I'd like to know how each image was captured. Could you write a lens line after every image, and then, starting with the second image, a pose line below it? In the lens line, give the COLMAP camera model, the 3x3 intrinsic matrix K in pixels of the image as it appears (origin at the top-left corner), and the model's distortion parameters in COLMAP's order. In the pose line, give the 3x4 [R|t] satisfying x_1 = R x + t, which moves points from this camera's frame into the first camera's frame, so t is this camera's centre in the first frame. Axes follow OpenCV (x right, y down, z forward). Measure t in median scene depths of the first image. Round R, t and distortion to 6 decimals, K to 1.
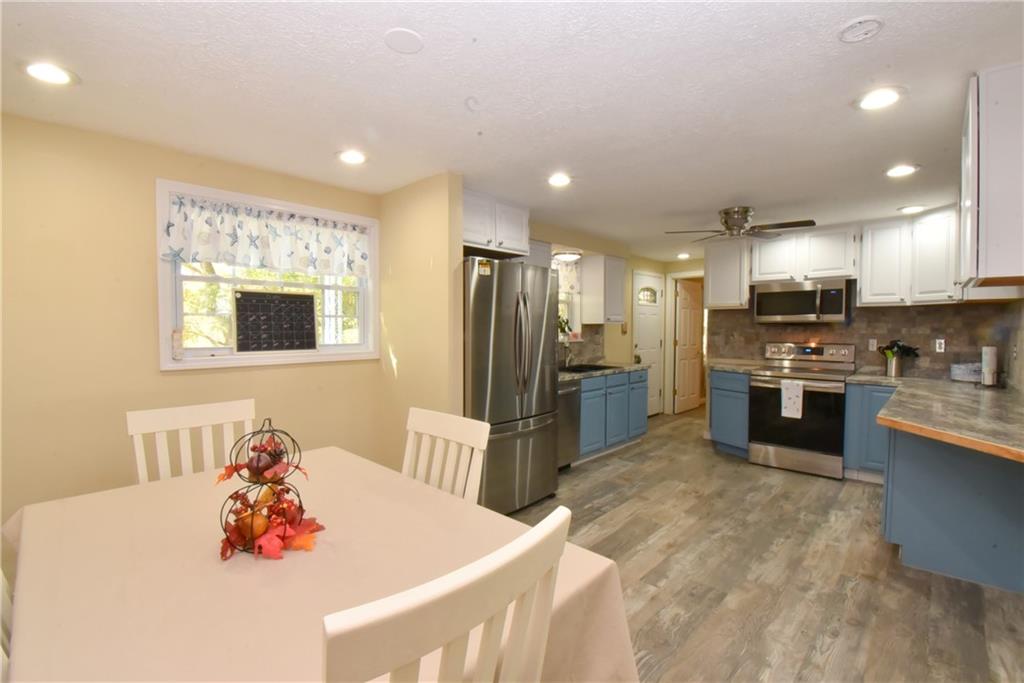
lens RADIAL K [[451.6, 0, 517.4], [0, 451.6, 333.2], [0, 0, 1]] dist [-0.005706, -0.009398]
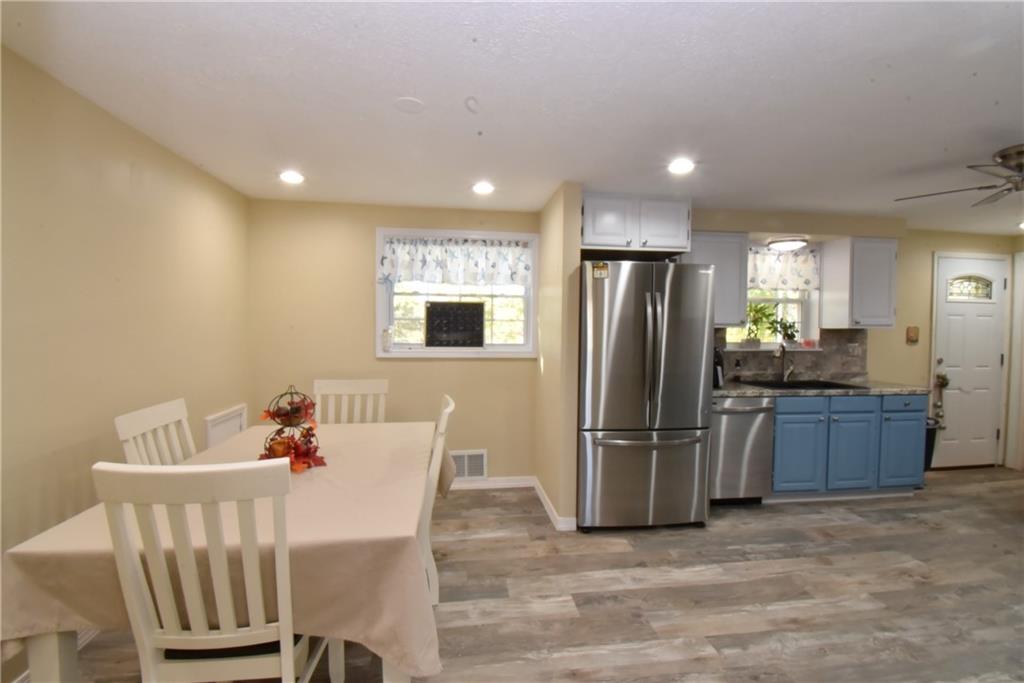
lens RADIAL K [[451.6, 0, 488.1], [0, 451.6, 328.7], [0, 0, 1]] dist [-0.005706, -0.009398]
pose [[0.774426, 0.005811, -0.632638, 0.317633], [-0.018125, 0.999751, -0.013005, 0.000250], [0.632405, 0.021538, 0.774338, 0.065058]]
